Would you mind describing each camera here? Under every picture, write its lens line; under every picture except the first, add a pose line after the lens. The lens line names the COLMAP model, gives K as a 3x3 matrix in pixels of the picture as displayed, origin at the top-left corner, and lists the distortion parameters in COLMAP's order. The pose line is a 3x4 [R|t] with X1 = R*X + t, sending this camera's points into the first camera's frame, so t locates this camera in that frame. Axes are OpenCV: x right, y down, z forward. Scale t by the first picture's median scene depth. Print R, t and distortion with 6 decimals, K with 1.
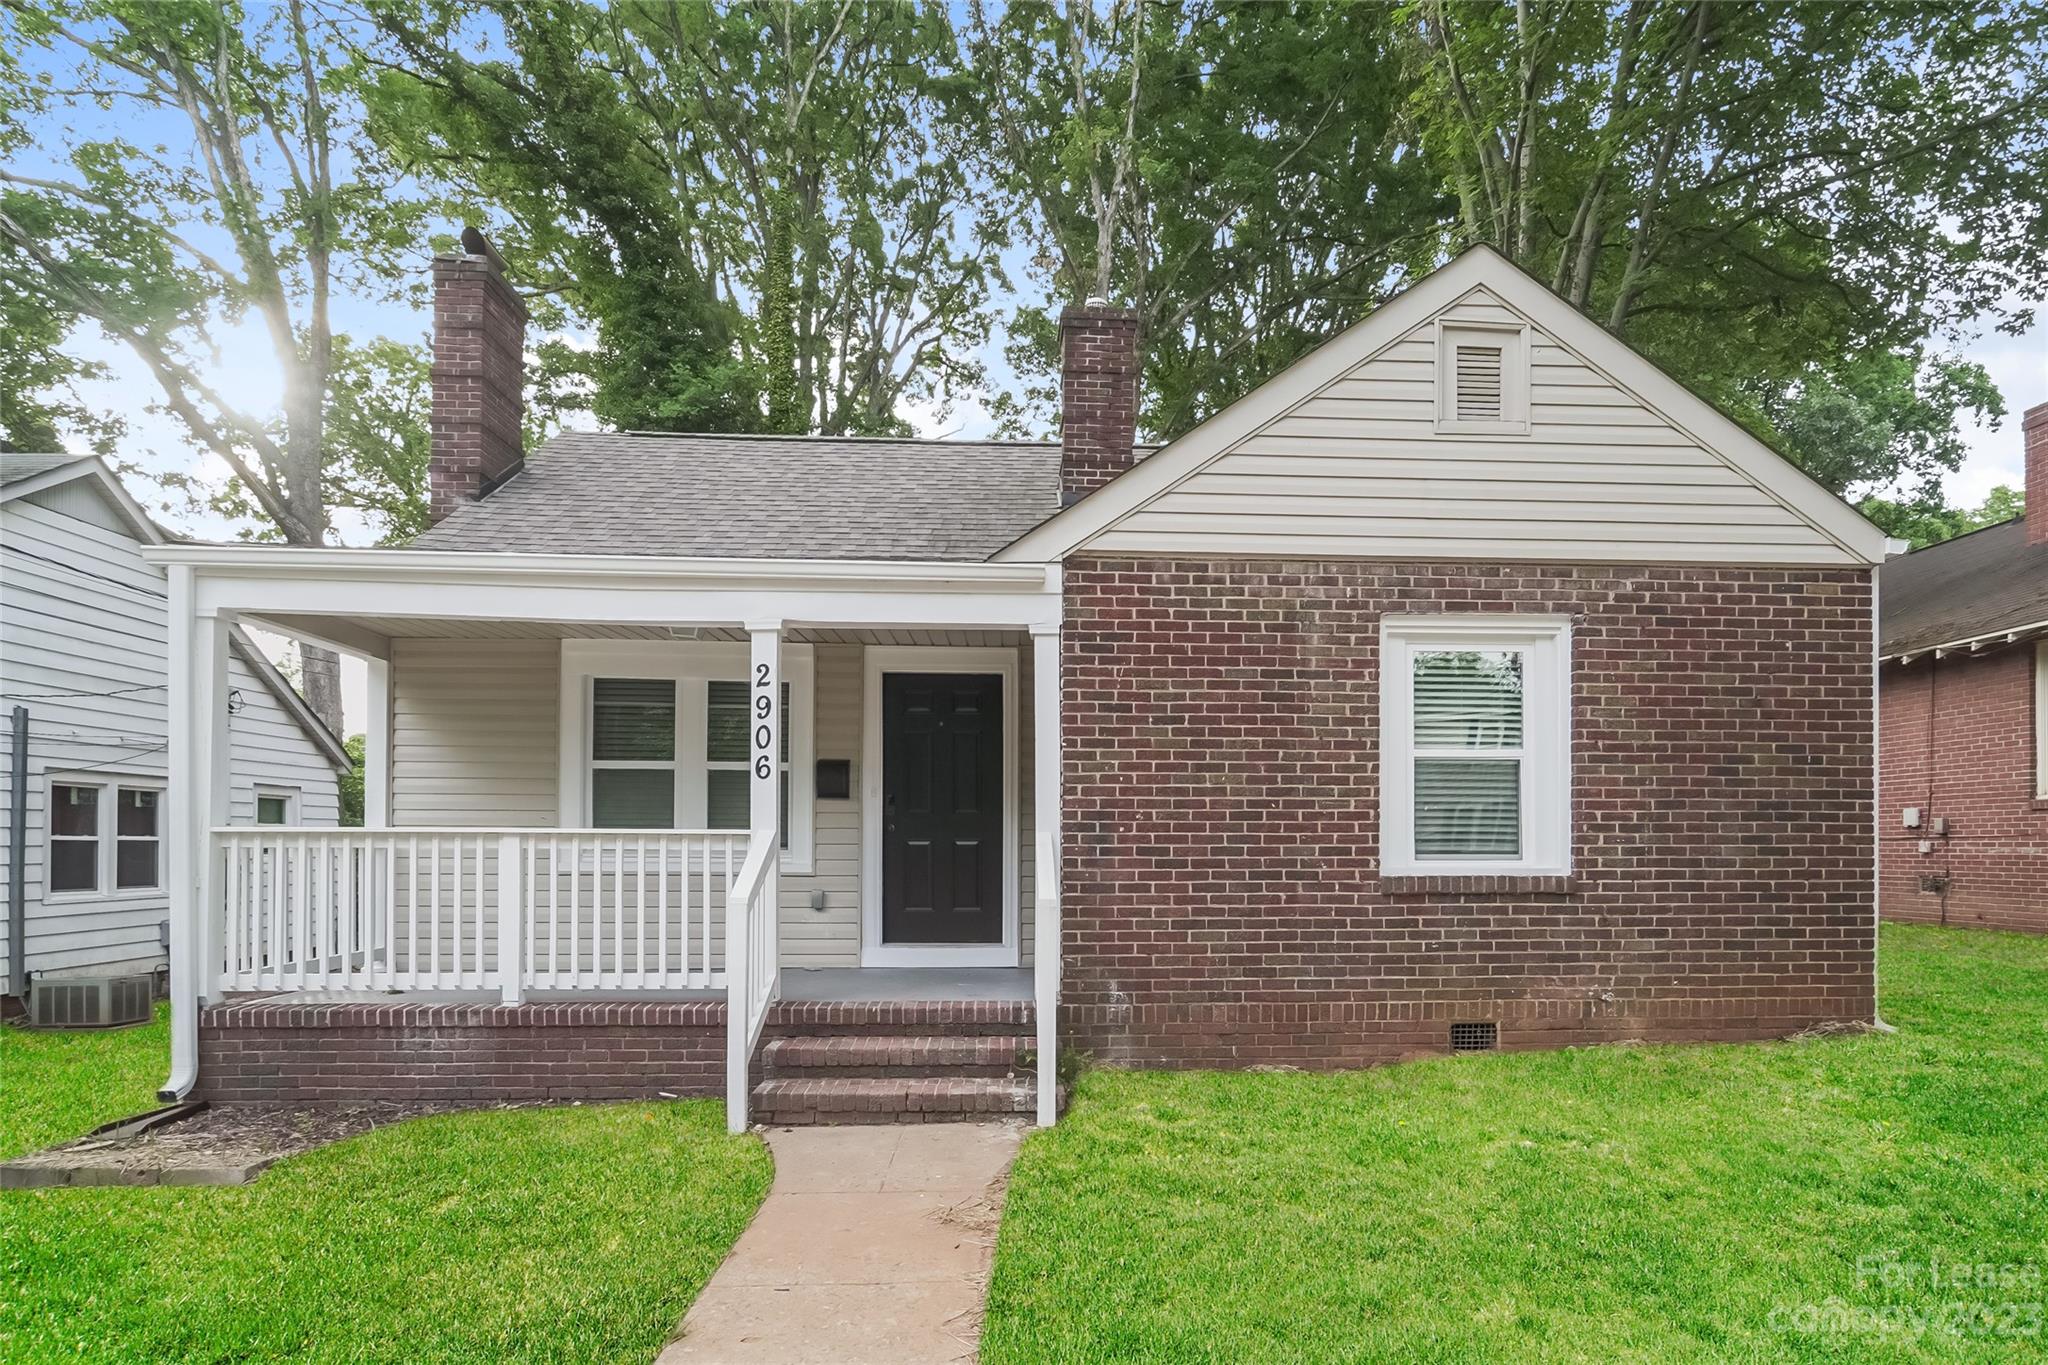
lens RADIAL K [[823.8, 0, 1035.9], [0, 823.8, 689.8], [0, 0, 1]] dist [-0.001813, 0.000579]
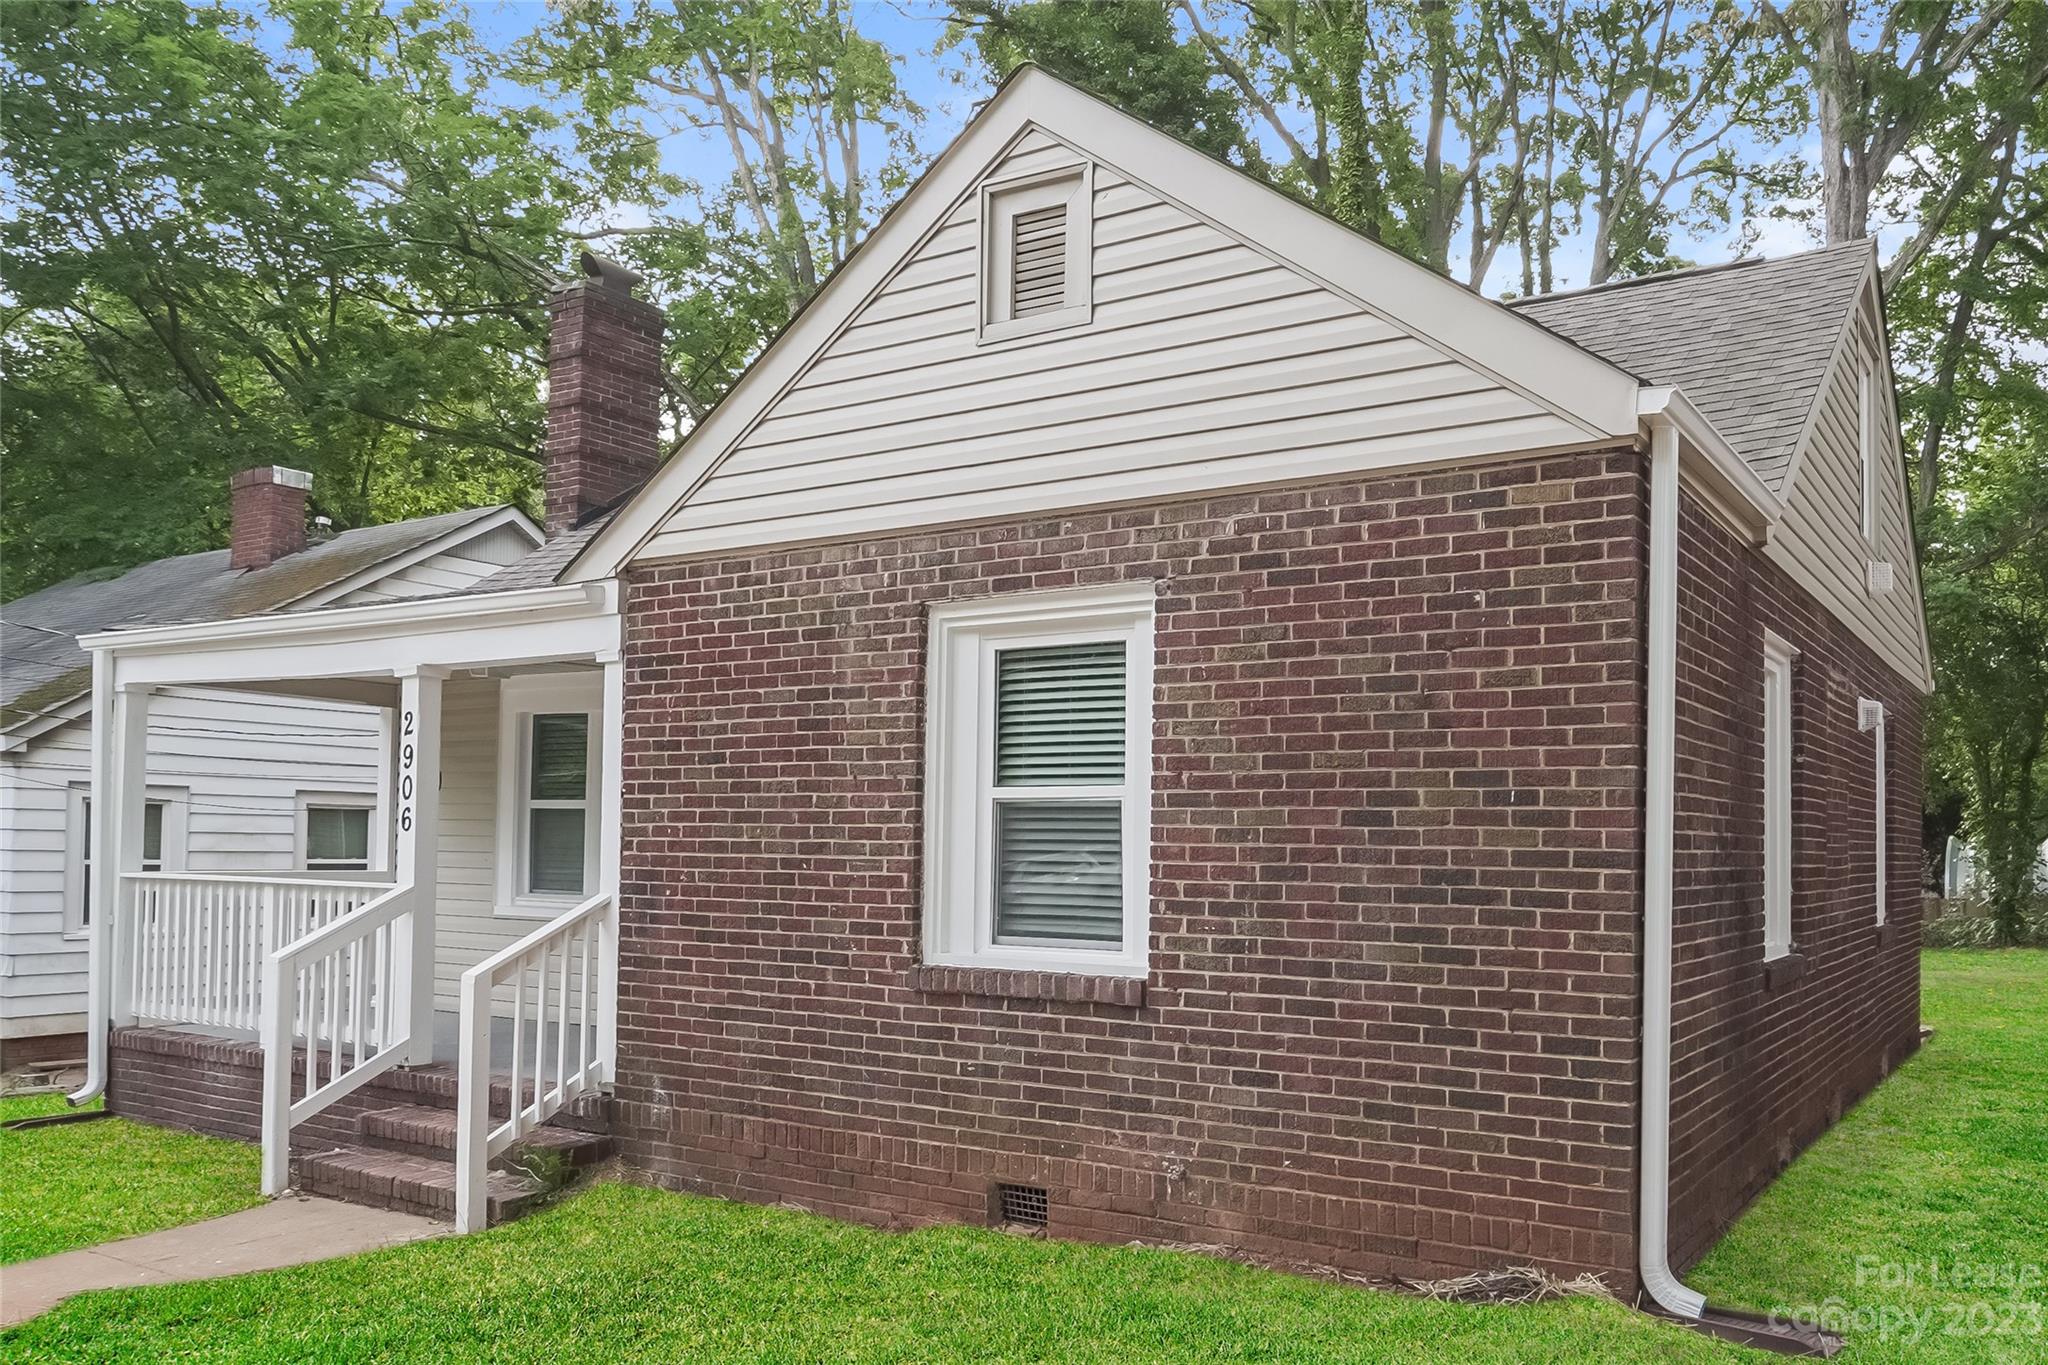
lens RADIAL K [[823.8, 0, 1035.9], [0, 823.8, 689.8], [0, 0, 1]] dist [-0.001813, 0.000579]
pose [[0.953021, -0.063071, -0.296266, 0.773387], [0.066283, 0.997801, 0.000797, -0.010977], [0.295564, -0.020397, 0.955105, 0.348575]]
